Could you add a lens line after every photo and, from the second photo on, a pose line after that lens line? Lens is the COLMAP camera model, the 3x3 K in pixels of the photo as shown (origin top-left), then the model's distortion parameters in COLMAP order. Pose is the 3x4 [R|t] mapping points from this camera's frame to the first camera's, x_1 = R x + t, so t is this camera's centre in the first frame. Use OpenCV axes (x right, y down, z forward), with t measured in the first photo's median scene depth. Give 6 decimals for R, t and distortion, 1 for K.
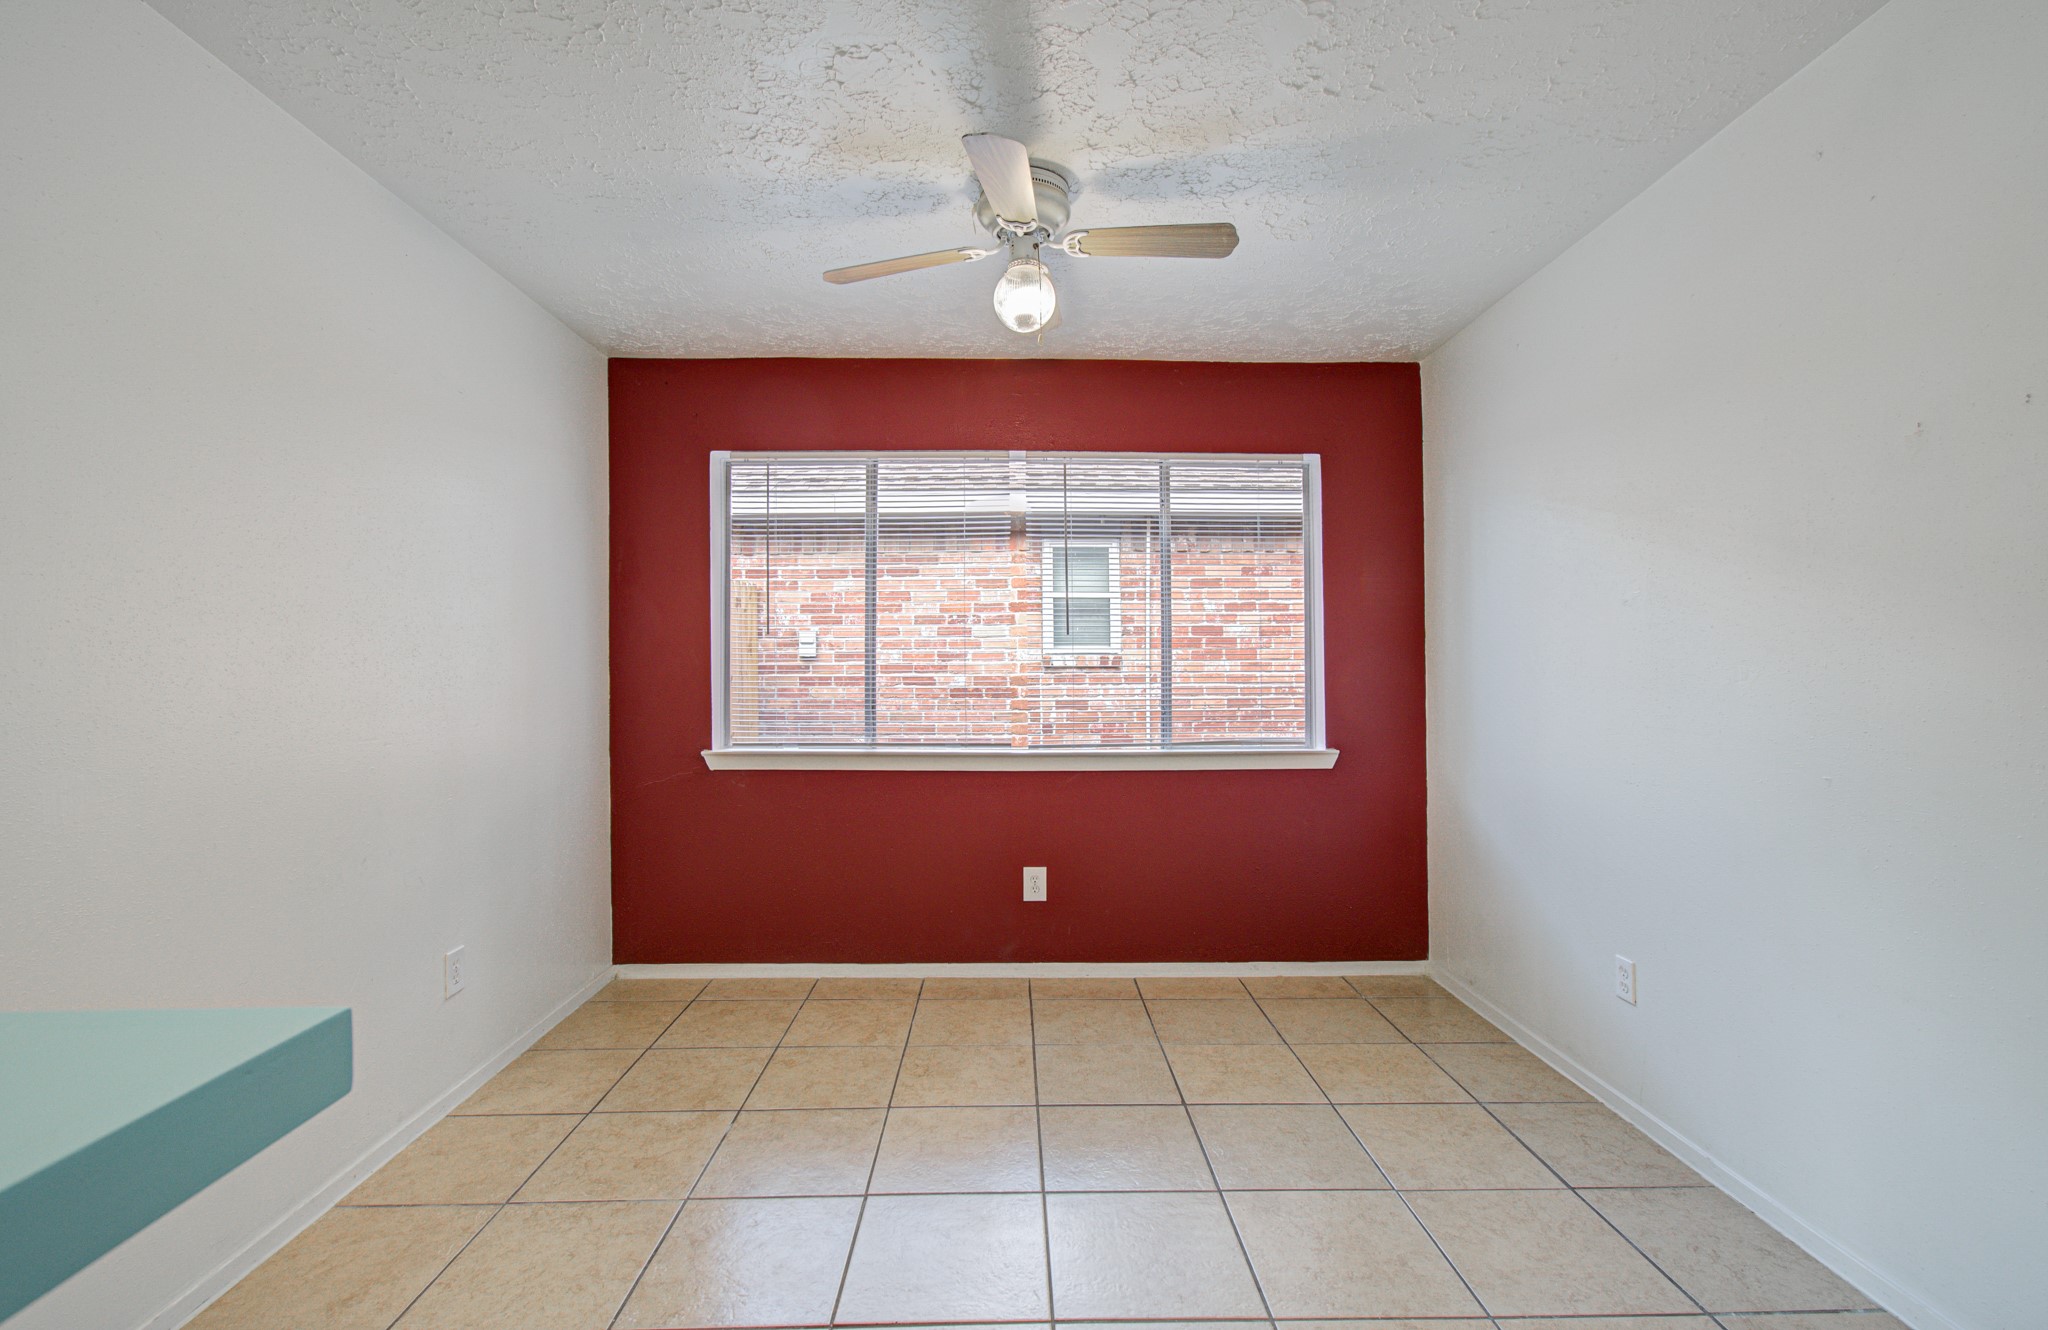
lens RADIAL K [[914.9, 0, 1012.0], [0, 914.9, 663.0], [0, 0, 1]] dist [-0.036746, 0.059383]
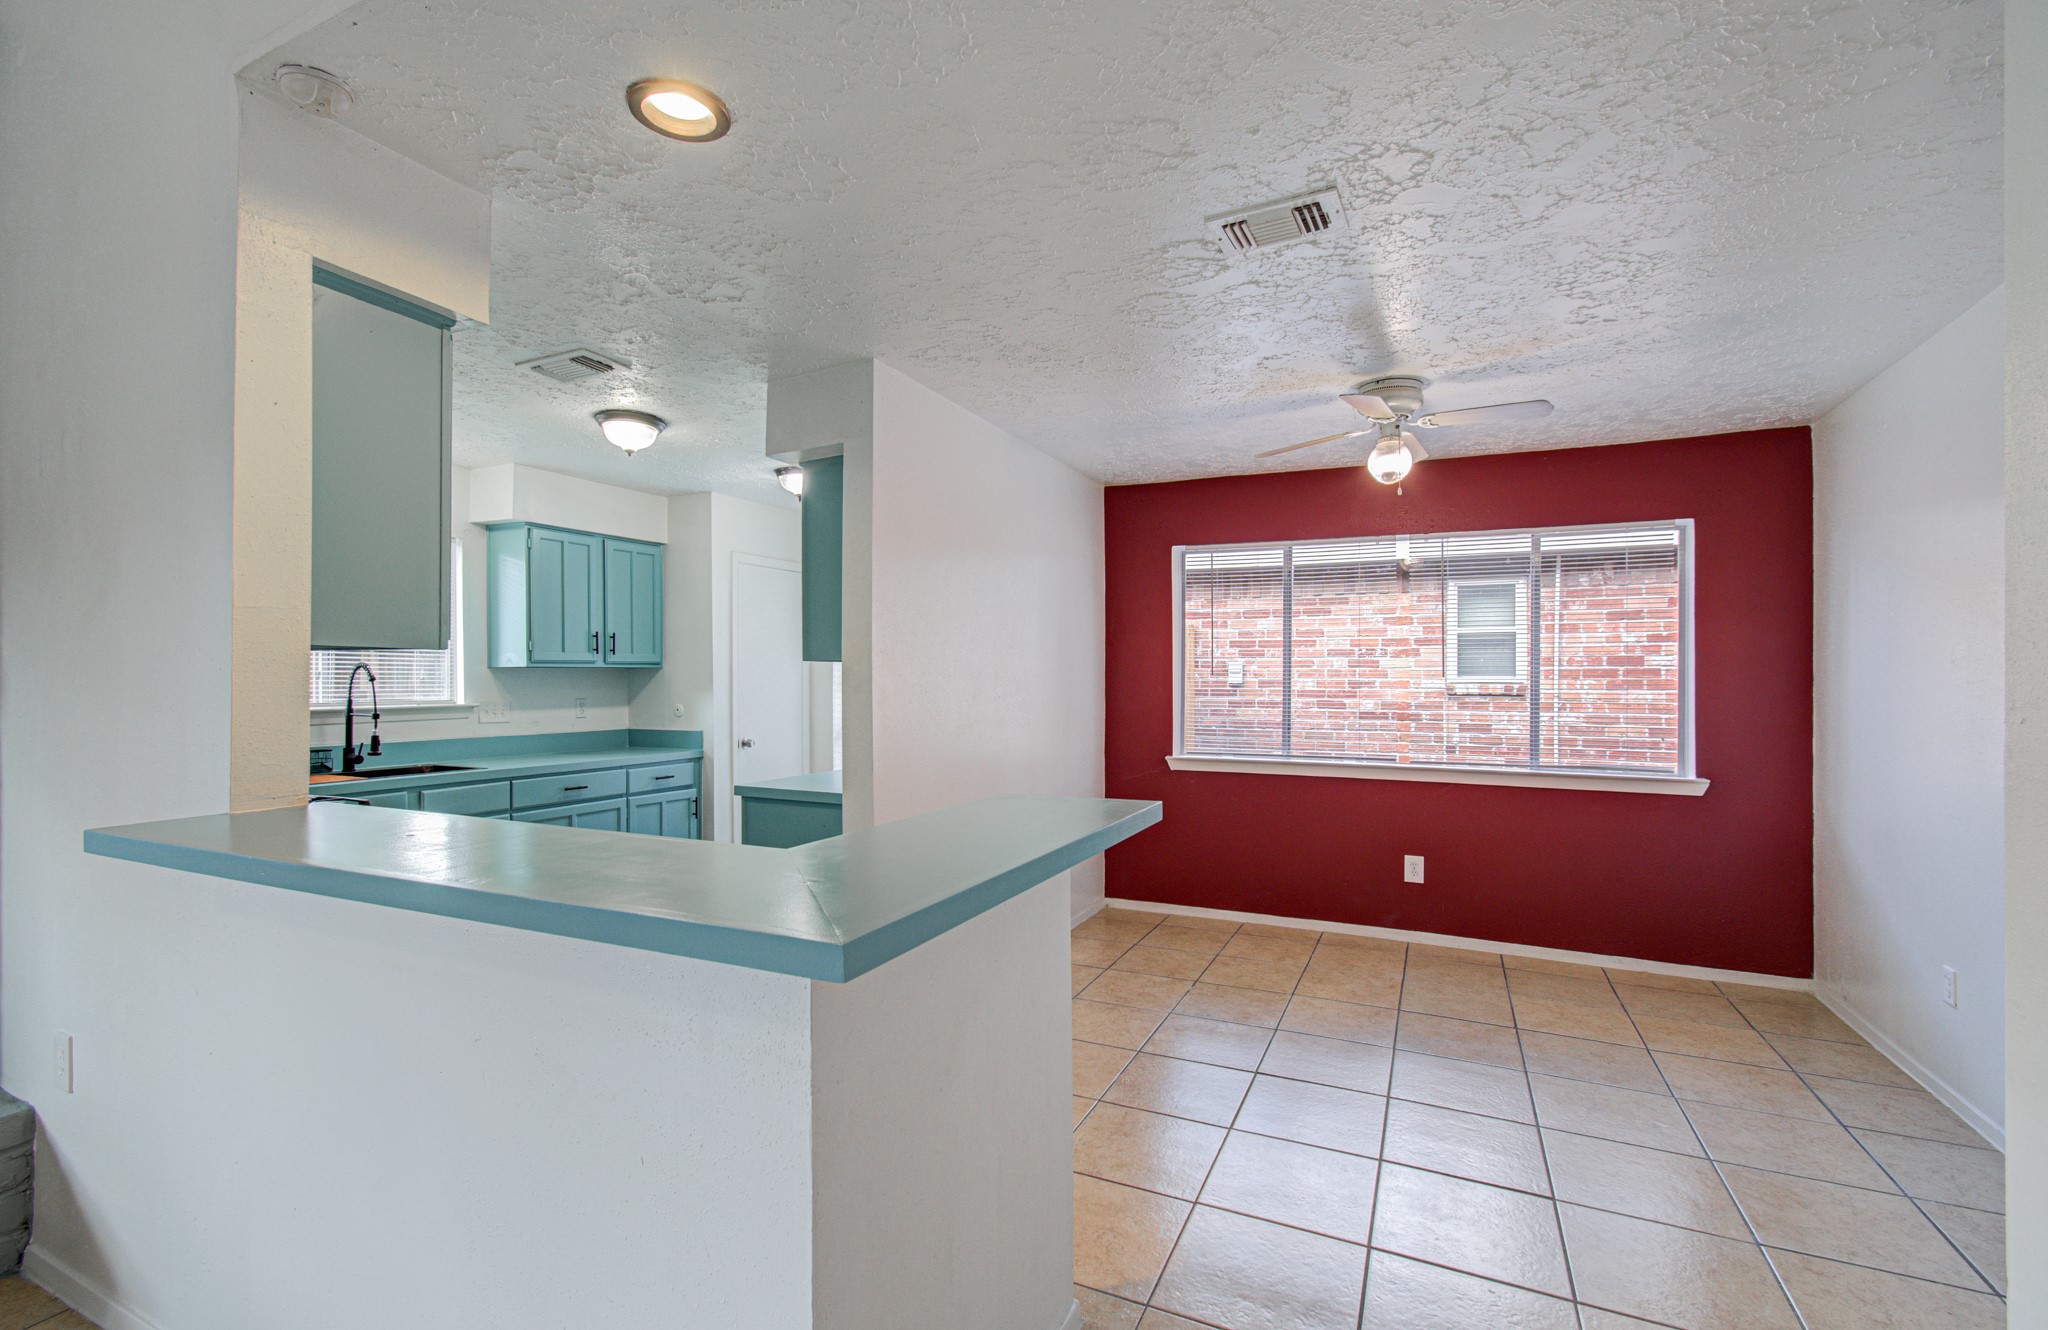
lens RADIAL K [[879.2, 0, 1032.7], [0, 879.2, 684.4], [0, 0, 1]] dist [0.001296, 0.000308]
pose [[0.904360, 0.009240, -0.426669, 0.042924], [-0.006093, 0.999943, 0.008742, -0.018028], [0.426726, -0.005306, 0.904365, -0.232666]]
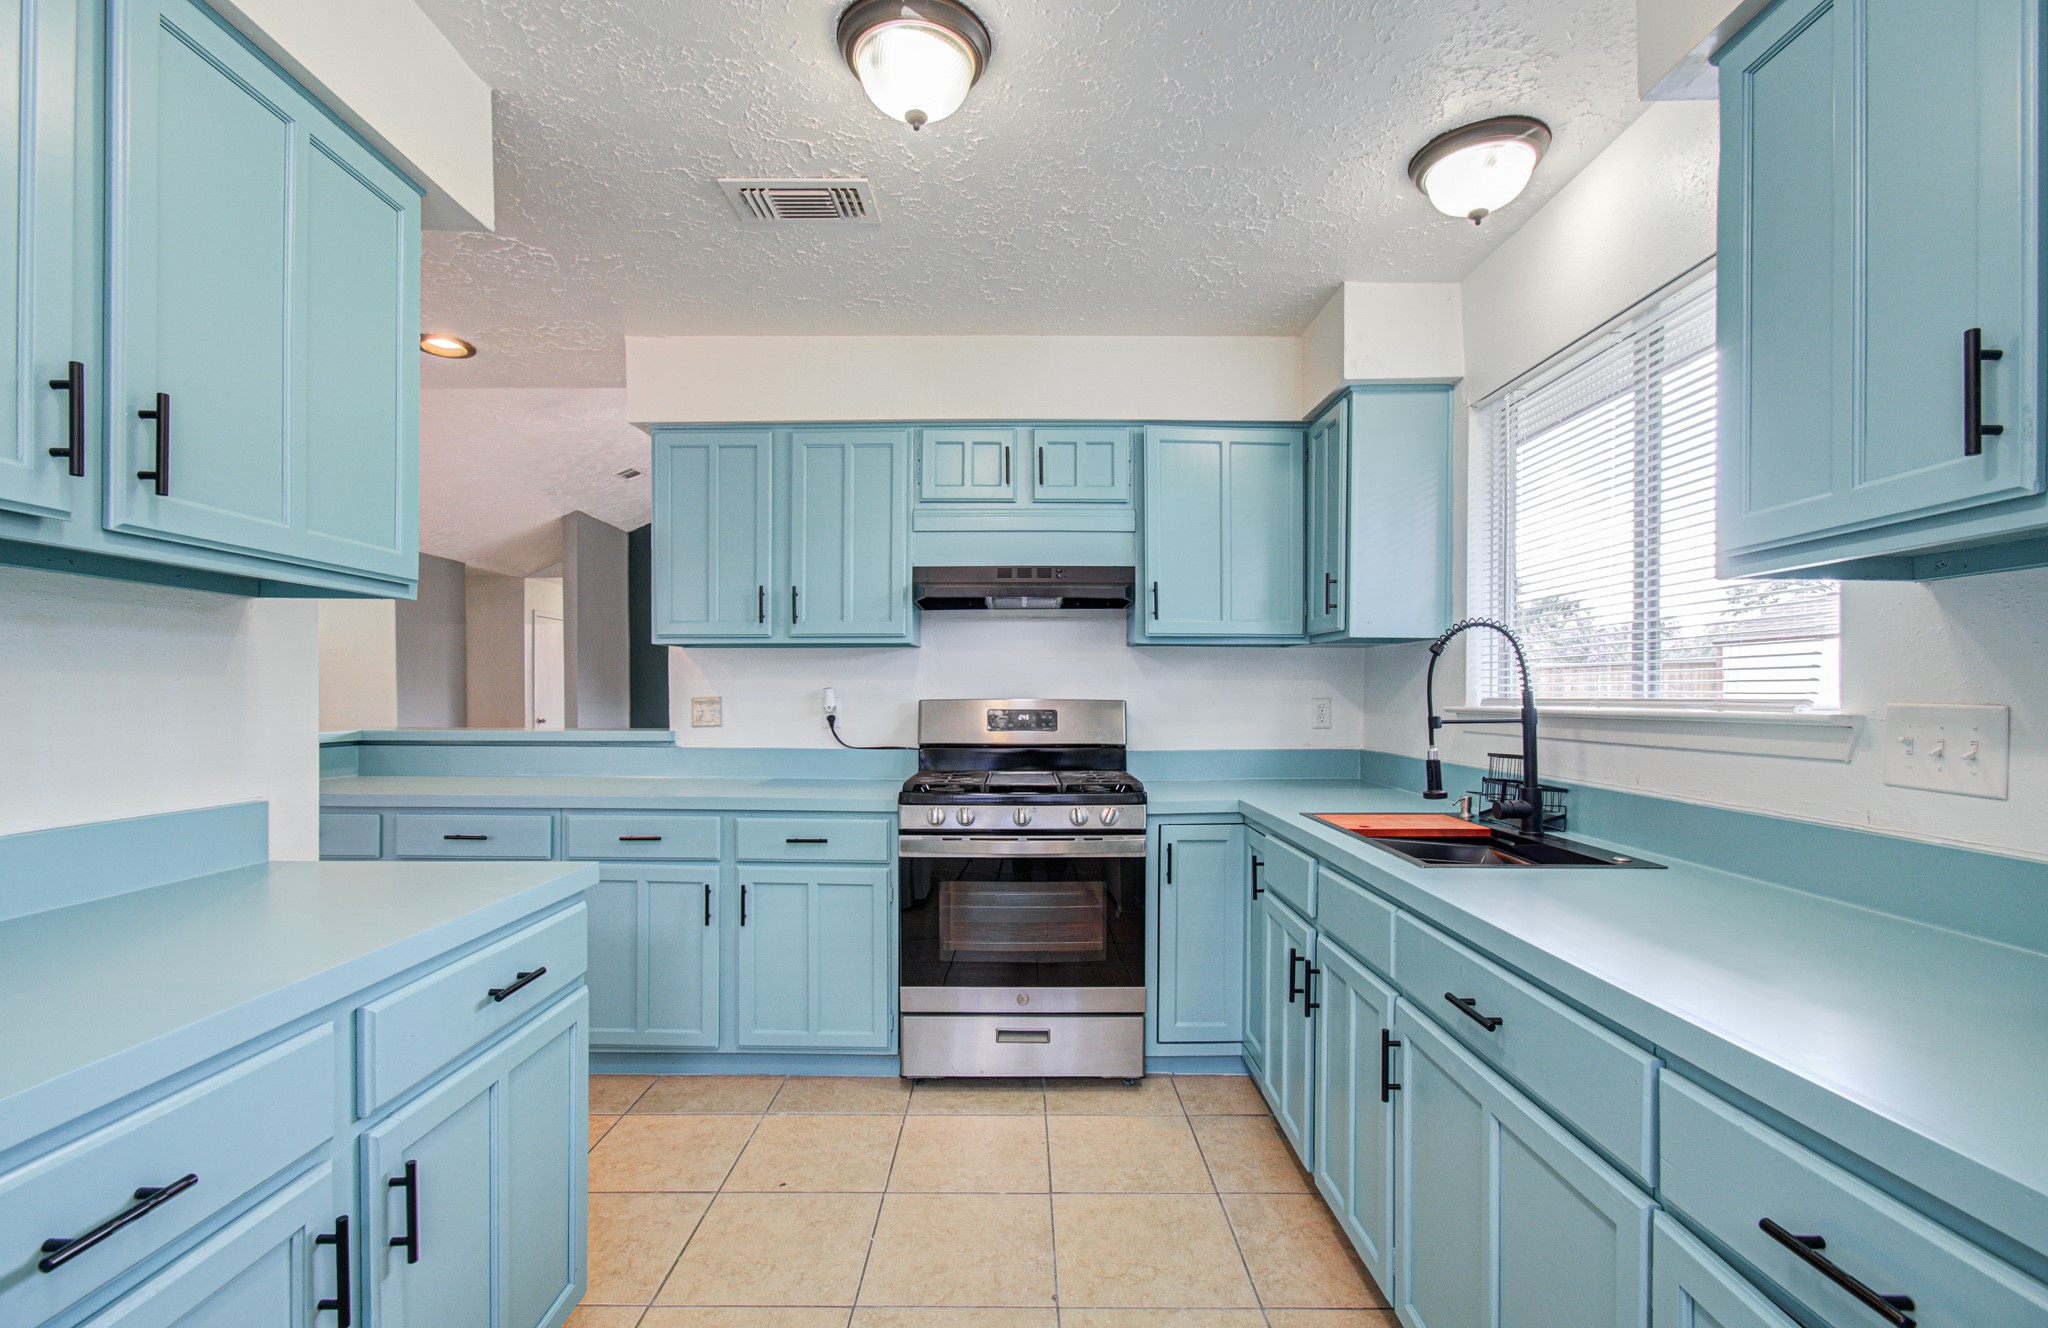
lens RADIAL K [[909.7, 0, 1005.5], [0, 909.7, 702.7], [0, 0, 1]] dist [-0.001020, -0.000092]
pose [[-0.999955, 0.005541, 0.007656, -0.565623], [0.005600, 0.999954, 0.007793, 0.004560], [-0.007612, 0.007836, -0.999940, 0.561325]]
